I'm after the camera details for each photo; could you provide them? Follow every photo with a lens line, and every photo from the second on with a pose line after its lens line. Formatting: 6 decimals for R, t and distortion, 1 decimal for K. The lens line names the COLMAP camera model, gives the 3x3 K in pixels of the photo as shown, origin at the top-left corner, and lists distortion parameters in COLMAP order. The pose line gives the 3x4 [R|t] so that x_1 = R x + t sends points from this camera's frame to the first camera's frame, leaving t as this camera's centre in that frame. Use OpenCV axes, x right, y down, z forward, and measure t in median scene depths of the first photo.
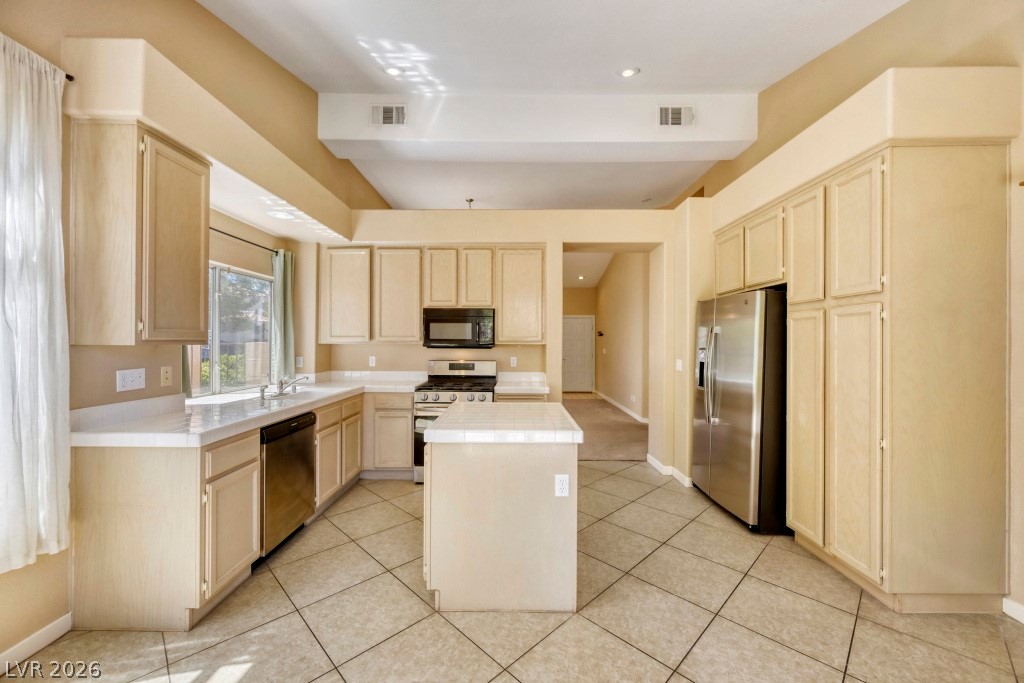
lens RADIAL K [[399.5, 0, 513.0], [0, 399.5, 341.3], [0, 0, 1]] dist [-0.002256, 0.000230]
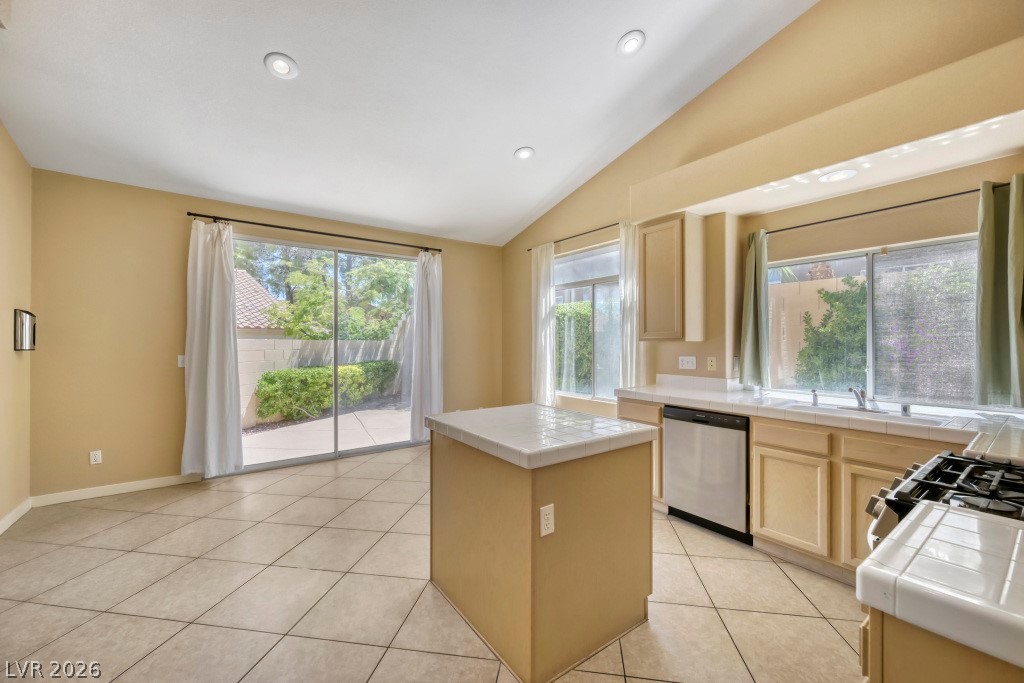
lens RADIAL K [[399.5, 0, 511.1], [0, 399.5, 342.4], [0, 0, 1]] dist [-0.002256, 0.000230]
pose [[-0.806904, -0.007442, -0.590636, 0.397558], [-0.004337, 0.999968, -0.006675, 0.017350], [0.590667, -0.002825, -0.806911, 1.267870]]
